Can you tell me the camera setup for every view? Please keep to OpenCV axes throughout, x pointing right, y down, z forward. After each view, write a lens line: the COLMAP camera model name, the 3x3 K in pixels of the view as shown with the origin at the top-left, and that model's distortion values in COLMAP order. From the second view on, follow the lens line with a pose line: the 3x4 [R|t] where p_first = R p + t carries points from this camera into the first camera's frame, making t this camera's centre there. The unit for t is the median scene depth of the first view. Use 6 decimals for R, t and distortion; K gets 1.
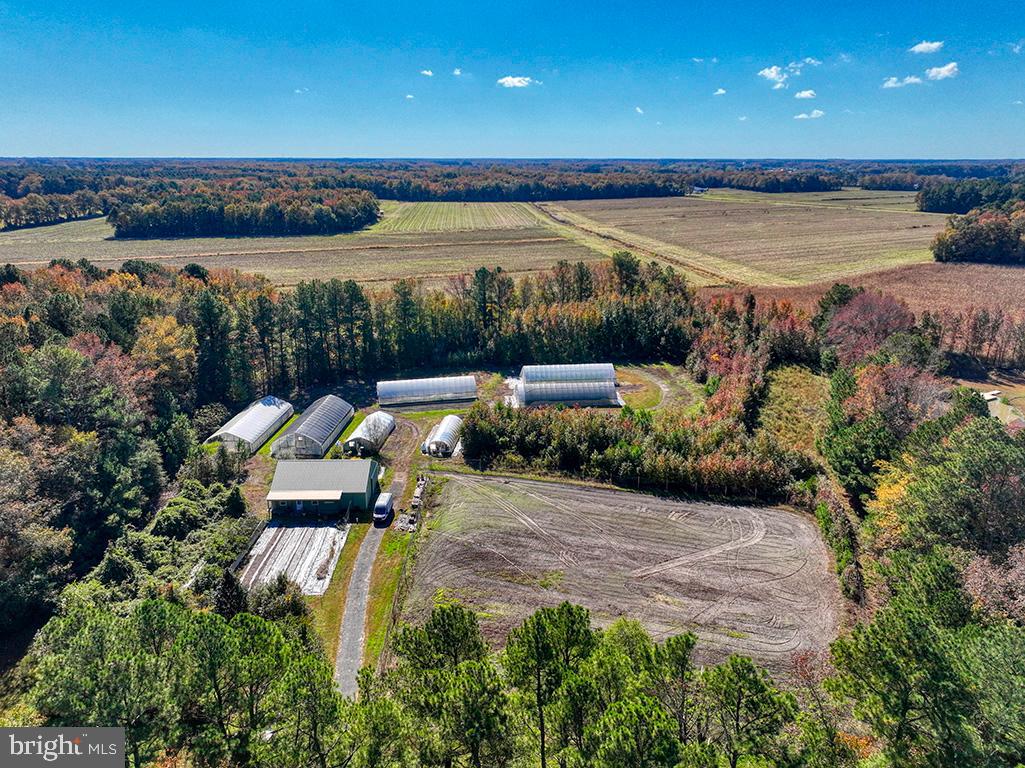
lens RADIAL K [[731.8, 0, 512.5], [0, 731.8, 384.0], [0, 0, 1]] dist [-0.000022, -0.000433]
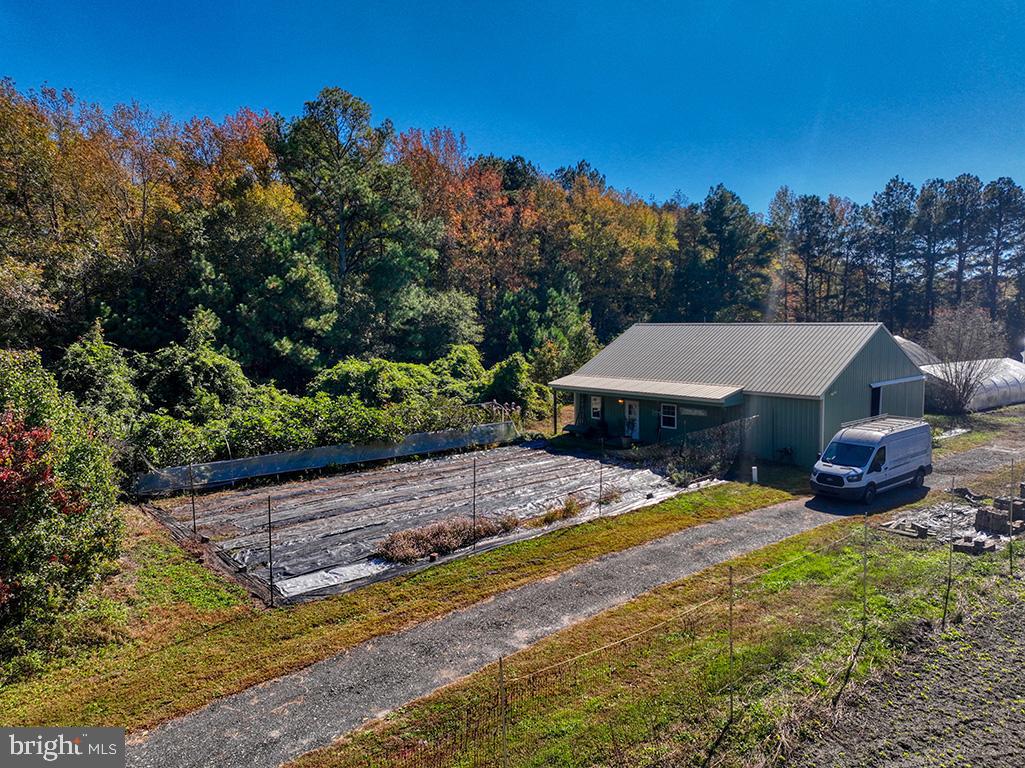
lens RADIAL K [[716.6, 0, 512.5], [0, 716.6, 384.0], [0, 0, 1]] dist [0.003250, 0.004845]
pose [[0.635436, 0.059948, -0.769823, -0.047259], [-0.208657, 0.973222, -0.096445, 0.133868], [0.743427, 0.221914, 0.630928, 0.517251]]
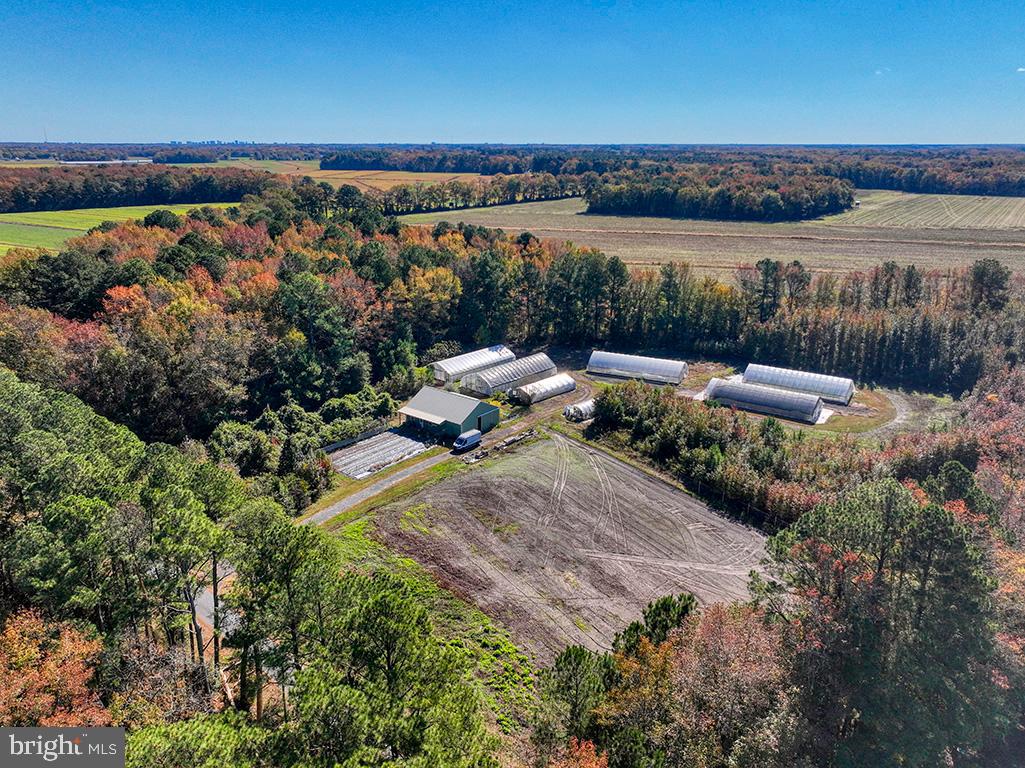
lens RADIAL K [[734.7, 0, 512.5], [0, 734.7, 384.0], [0, 0, 1]] dist [0.001233, -0.000740]
pose [[0.769994, 0.197641, -0.606669, 0.398626], [-0.187894, 0.978891, 0.080426, -0.019783], [0.609758, 0.052062, 0.790876, 0.073537]]
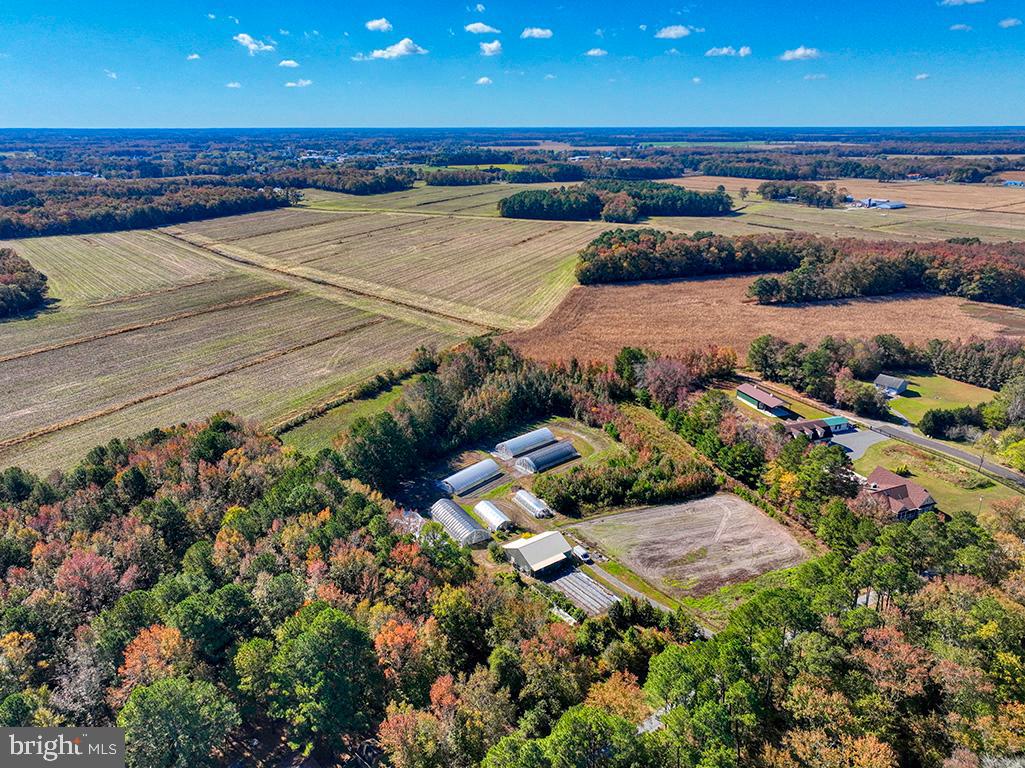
lens RADIAL K [[723.8, 0, 512.5], [0, 723.8, 384.0], [0, 0, 1]] dist [0.001740, 0.000364]
pose [[0.816165, -0.196992, 0.543202, -0.852025], [0.174481, 0.980228, 0.093321, -0.314818], [-0.550846, 0.018613, 0.834400, -0.305407]]
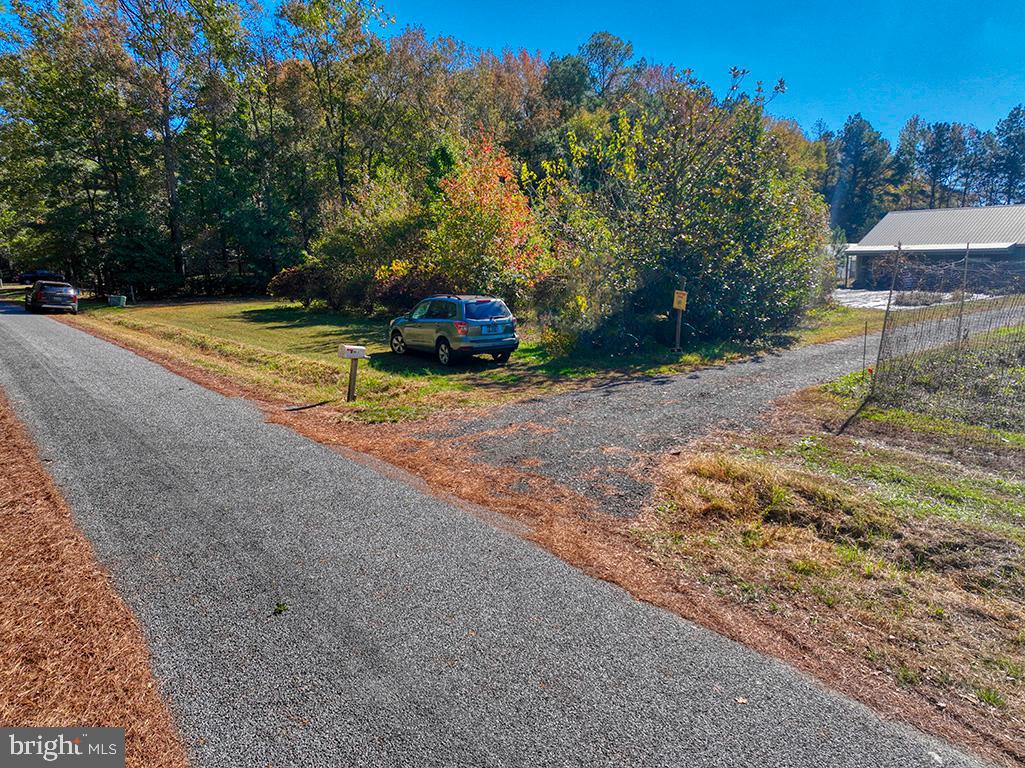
lens RADIAL K [[718.6, 0, 512.5], [0, 718.6, 384.0], [0, 0, 1]] dist [0.003763, 0.007451]
pose [[0.620116, 0.125362, -0.774429, -0.048899], [-0.215358, 0.976429, -0.014384, 0.212156], [0.754372, 0.175699, 0.632497, 0.345744]]
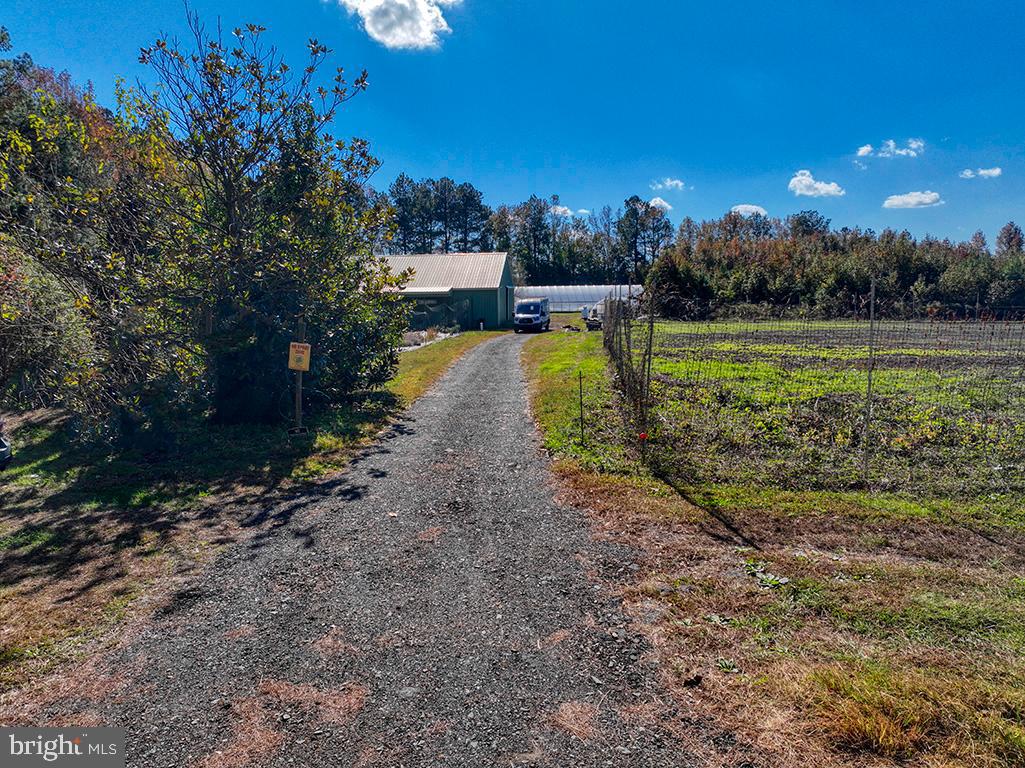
lens RADIAL K [[719.2, 0, 512.5], [0, 719.2, 384.0], [0, 0, 1]] dist [0.009417, 0.002405]
pose [[0.991518, -0.001838, -0.129956, -0.088028], [-0.020343, 0.985381, -0.169148, 0.207429], [0.128367, 0.170357, 0.976985, 0.363159]]
